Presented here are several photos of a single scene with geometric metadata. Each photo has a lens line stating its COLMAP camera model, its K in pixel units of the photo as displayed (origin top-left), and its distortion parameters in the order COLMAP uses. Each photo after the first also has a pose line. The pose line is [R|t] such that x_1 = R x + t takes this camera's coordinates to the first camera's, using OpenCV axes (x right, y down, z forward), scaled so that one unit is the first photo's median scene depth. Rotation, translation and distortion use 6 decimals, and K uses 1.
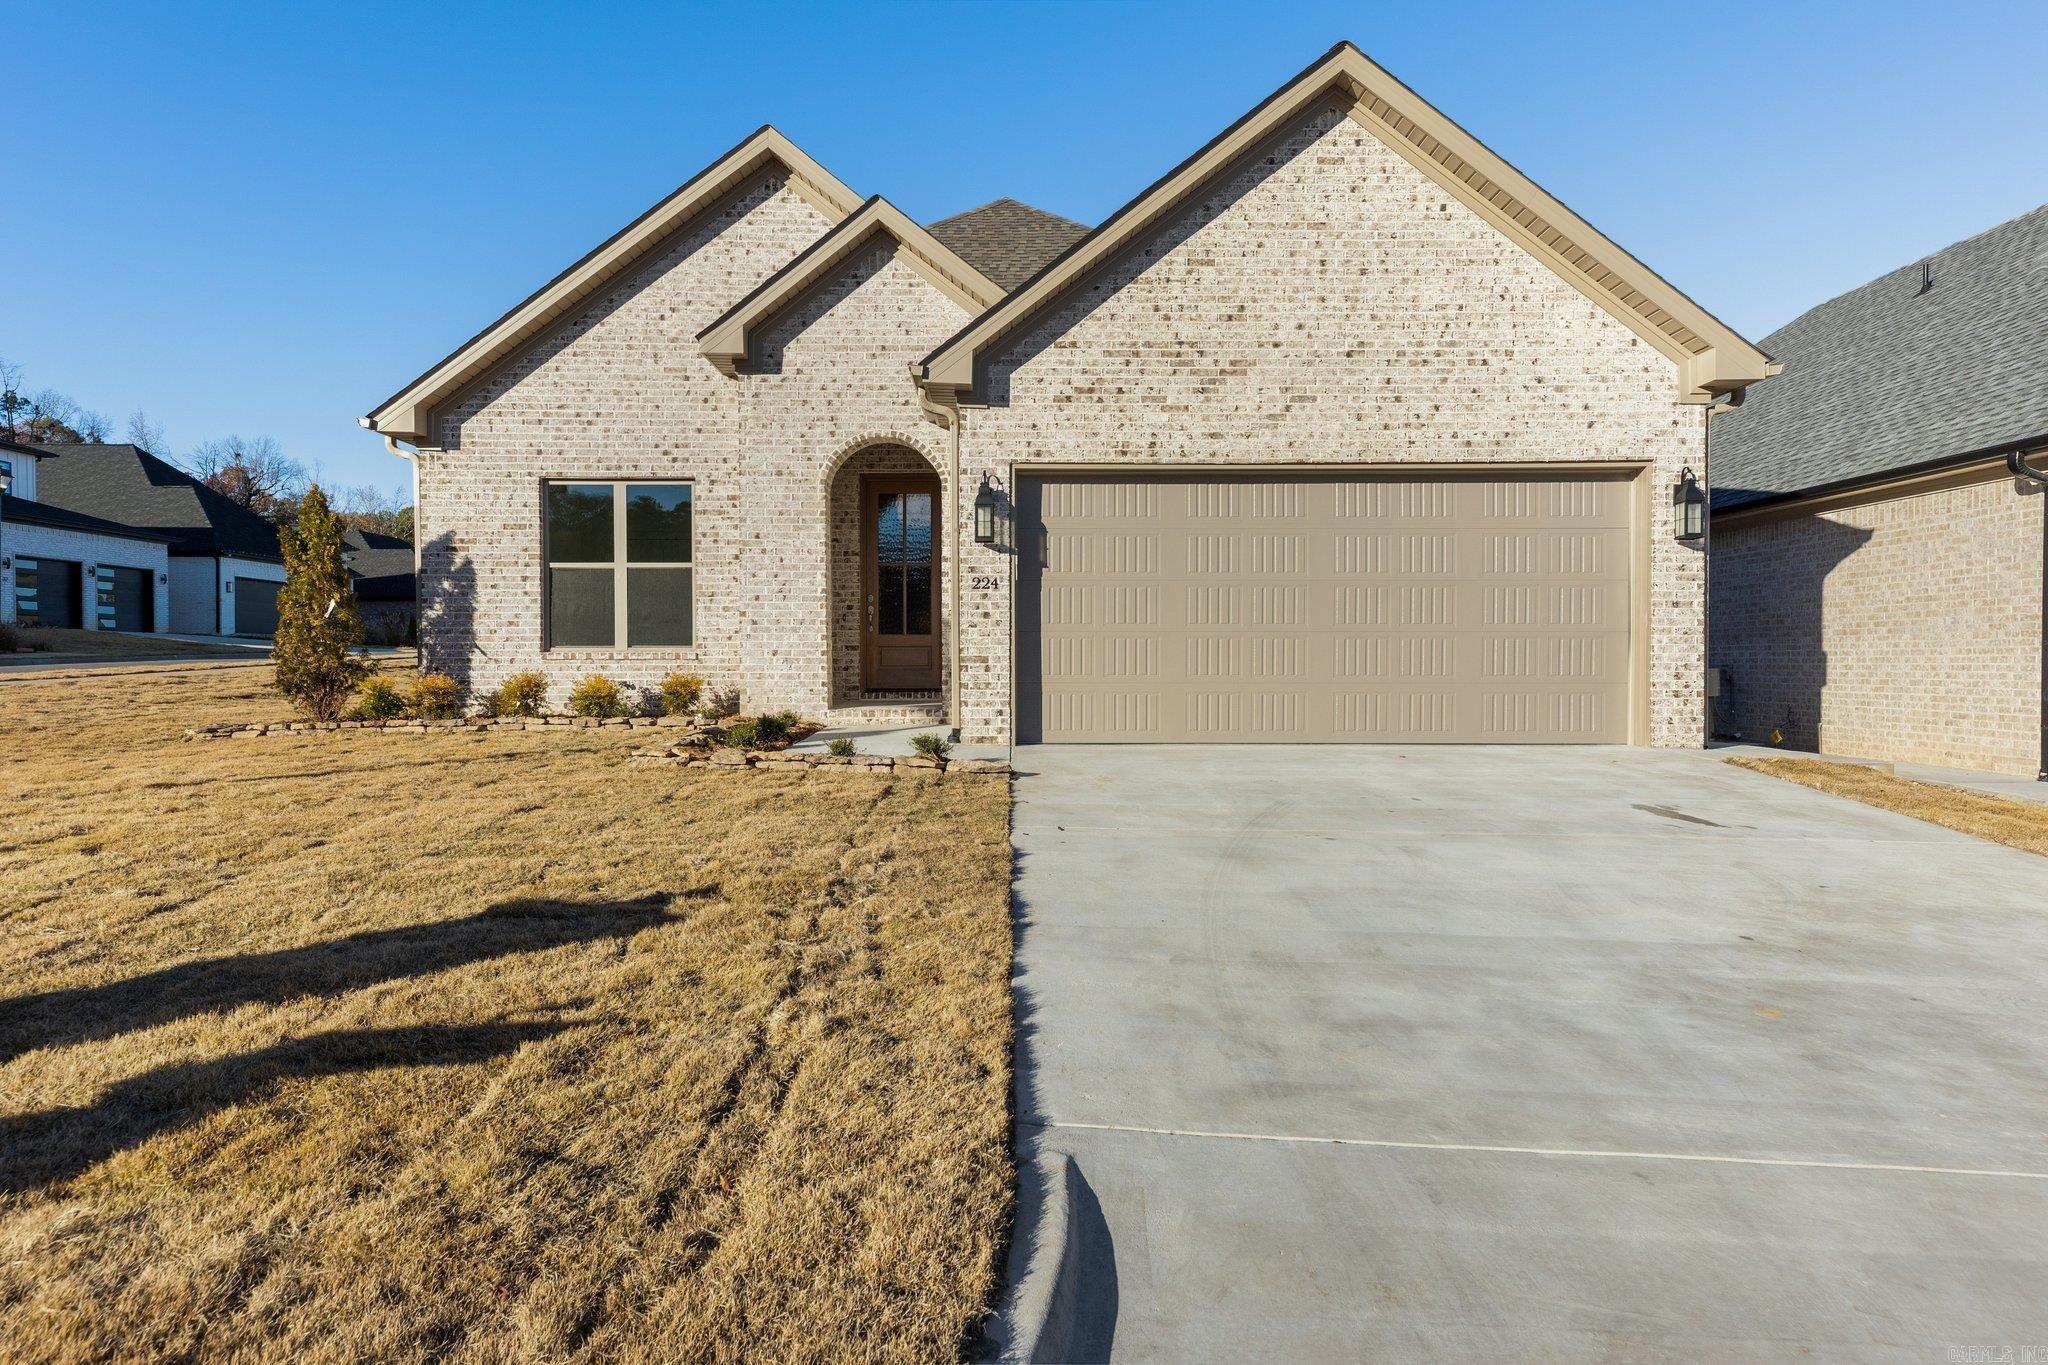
lens RADIAL K [[1219.4, 0, 1024.0], [0, 1219.4, 682.5], [0, 0, 1]] dist [0.036192, 0.000132]
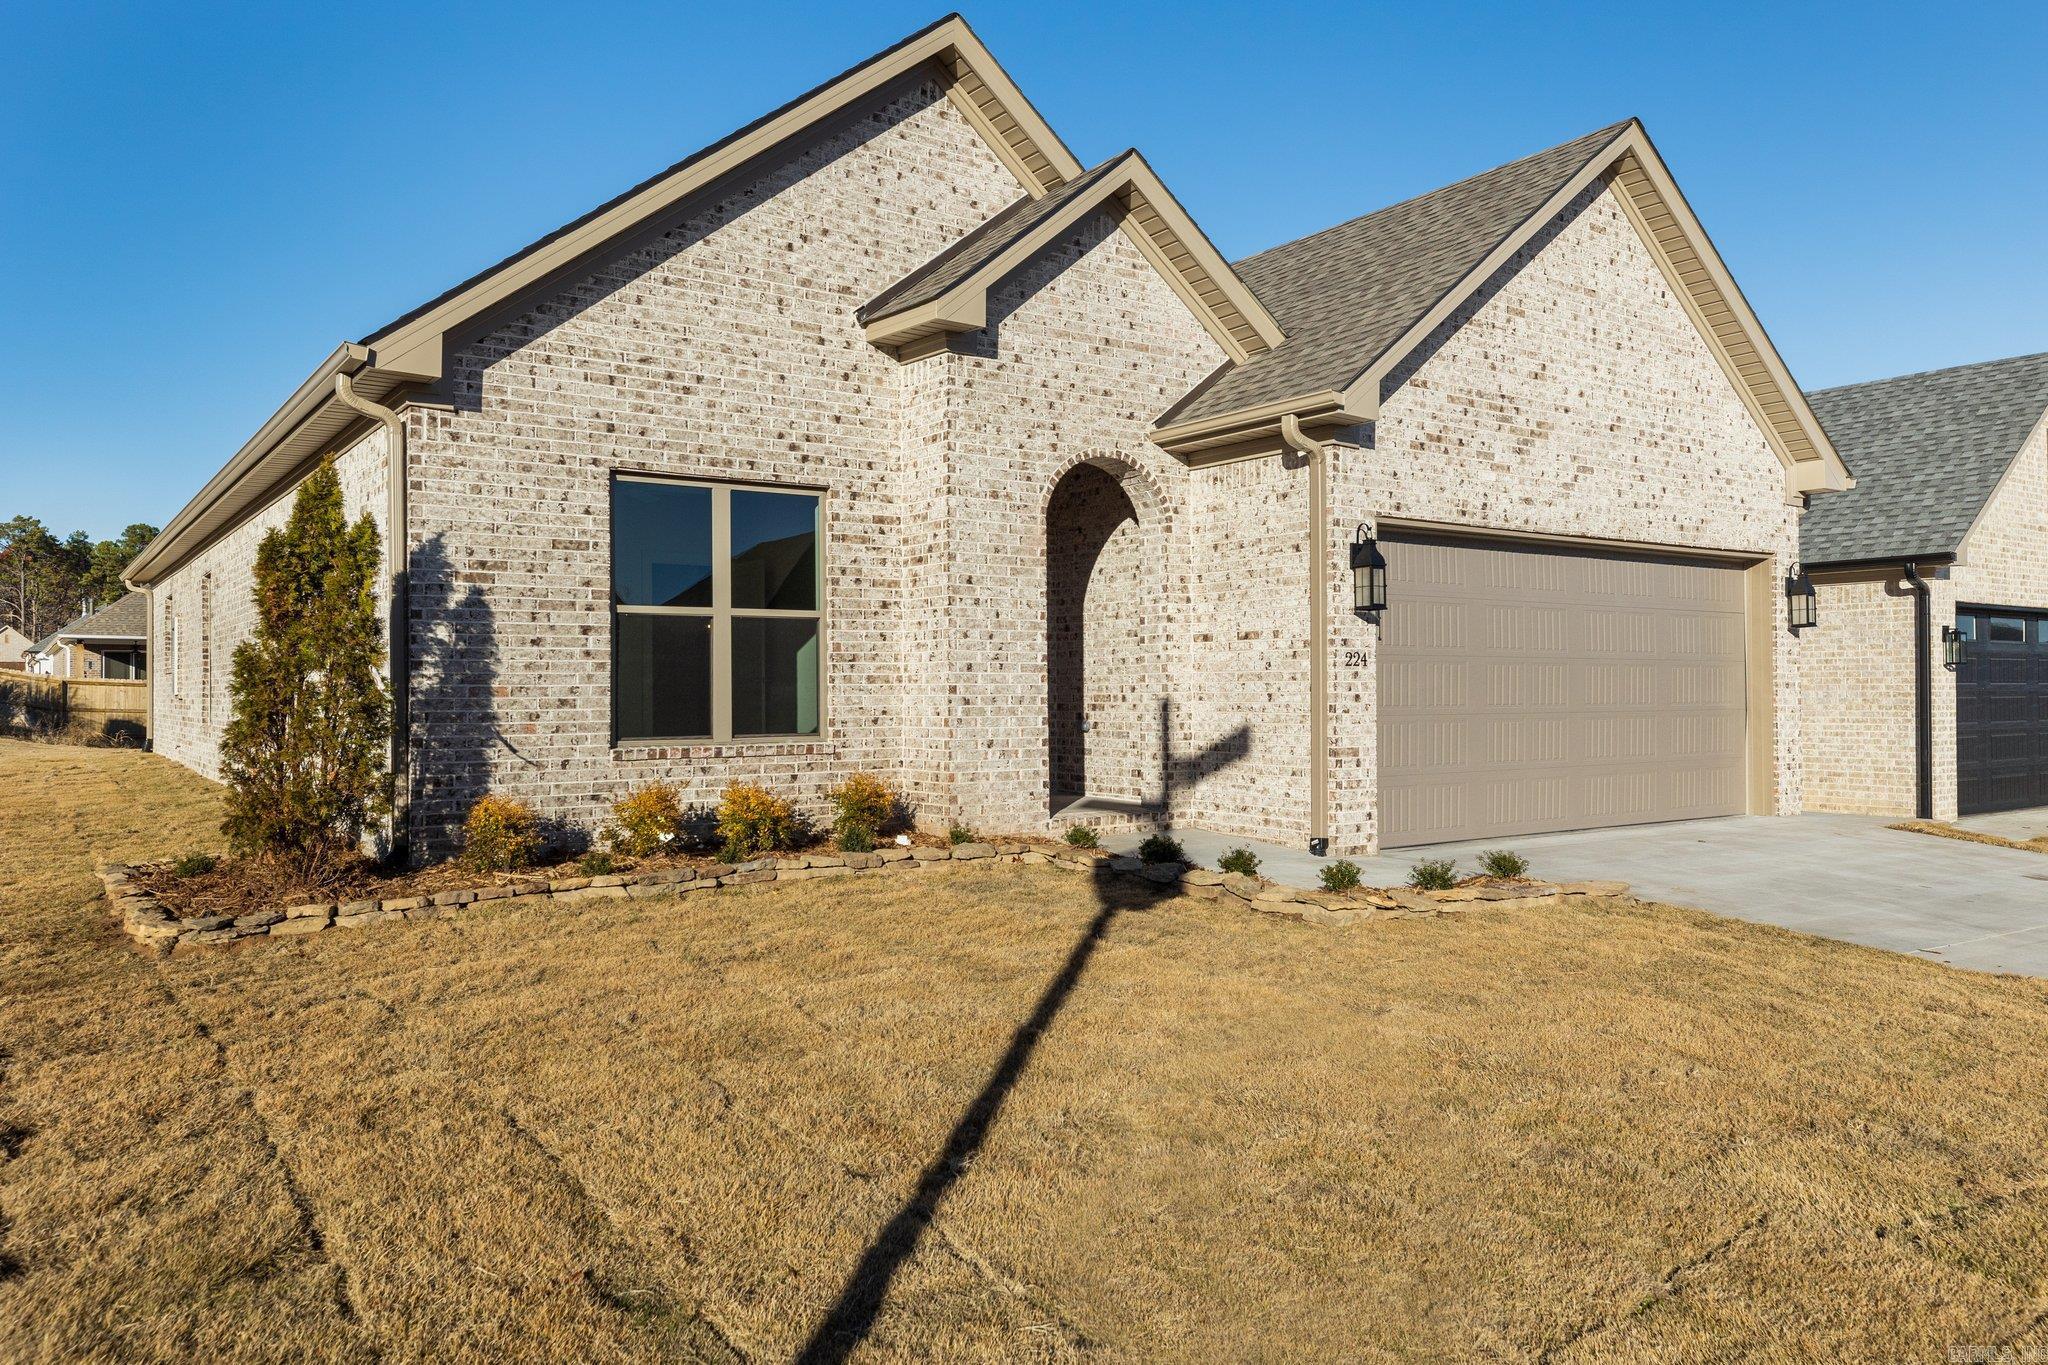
lens RADIAL K [[1511.8, 0, 1024.0], [0, 1511.8, 682.5], [0, 0, 1]] dist [0.003802, -0.001365]
pose [[0.805893, -0.000295, 0.592061, -0.714607], [0.012605, 0.999782, -0.016660, -0.045182], [-0.591927, 0.020889, 0.805721, 0.272510]]
